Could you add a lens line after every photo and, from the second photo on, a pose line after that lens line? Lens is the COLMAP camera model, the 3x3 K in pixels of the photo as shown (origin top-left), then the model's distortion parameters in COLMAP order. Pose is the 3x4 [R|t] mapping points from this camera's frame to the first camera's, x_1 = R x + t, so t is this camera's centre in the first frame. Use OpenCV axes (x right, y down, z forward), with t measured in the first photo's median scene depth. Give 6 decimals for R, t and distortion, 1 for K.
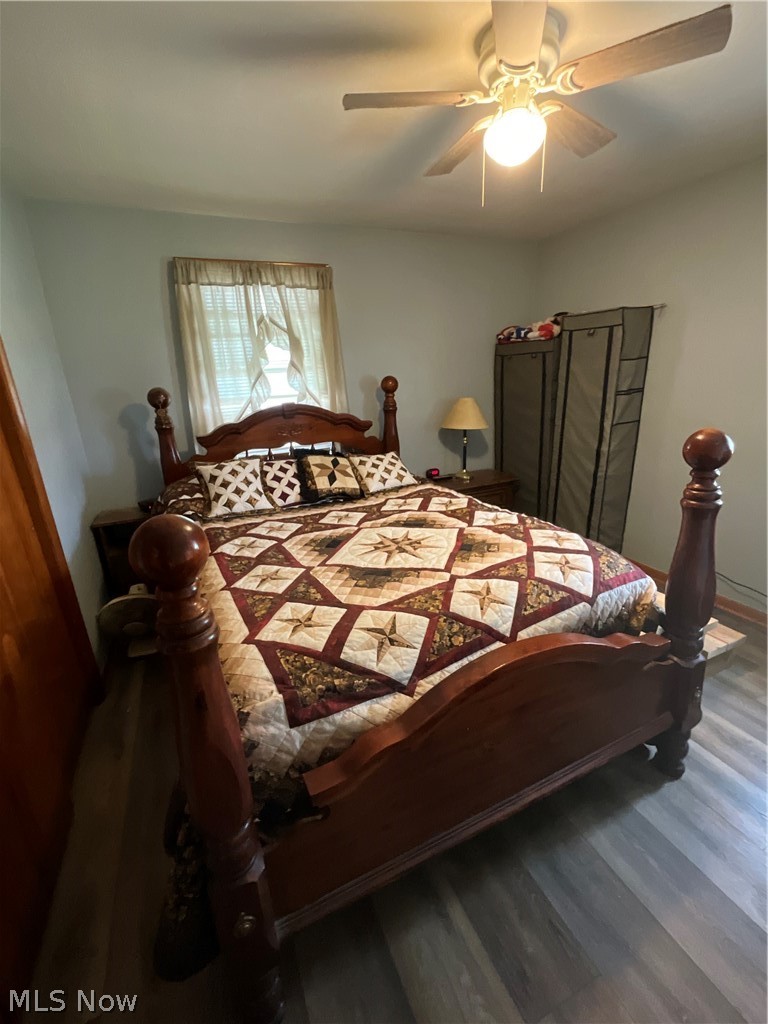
lens RADIAL K [[441.8, 0, 384.0], [0, 441.8, 512.0], [0, 0, 1]] dist [-0.000121, -0.000045]
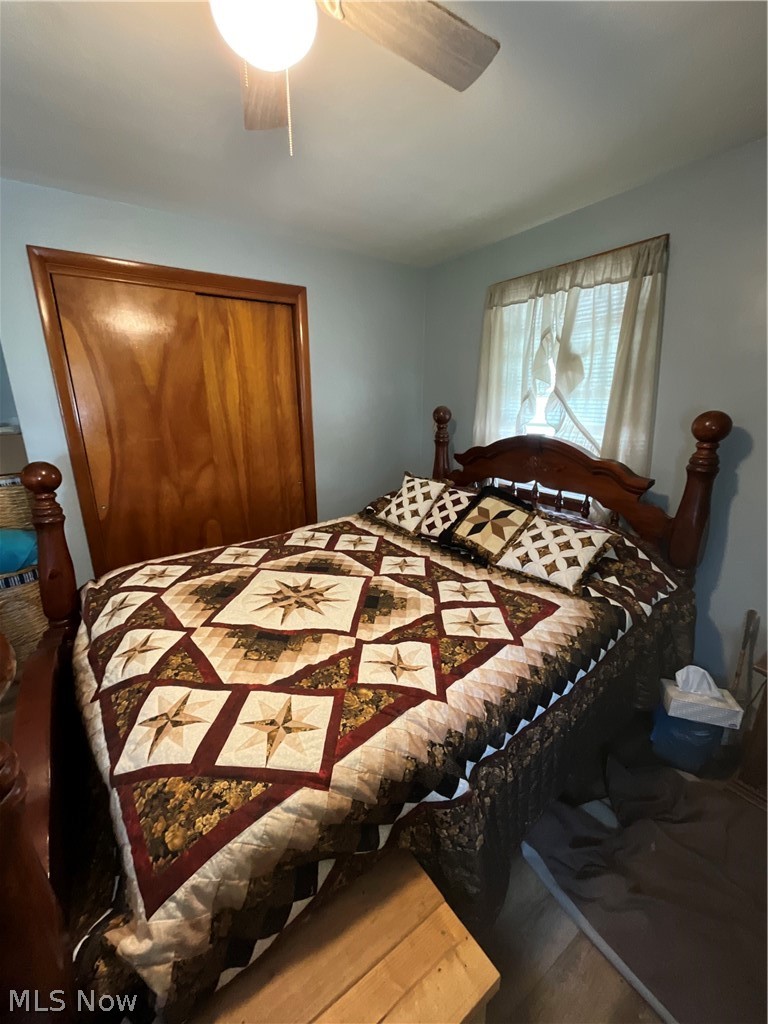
lens RADIAL K [[417.3, 0, 384.0], [0, 417.3, 512.0], [0, 0, 1]] dist [0.000075, -0.000024]
pose [[0.195005, 0.299532, -0.933945, 0.569273], [-0.313848, 0.921215, 0.229918, -0.233255], [0.929232, 0.248282, 0.273649, 0.642806]]
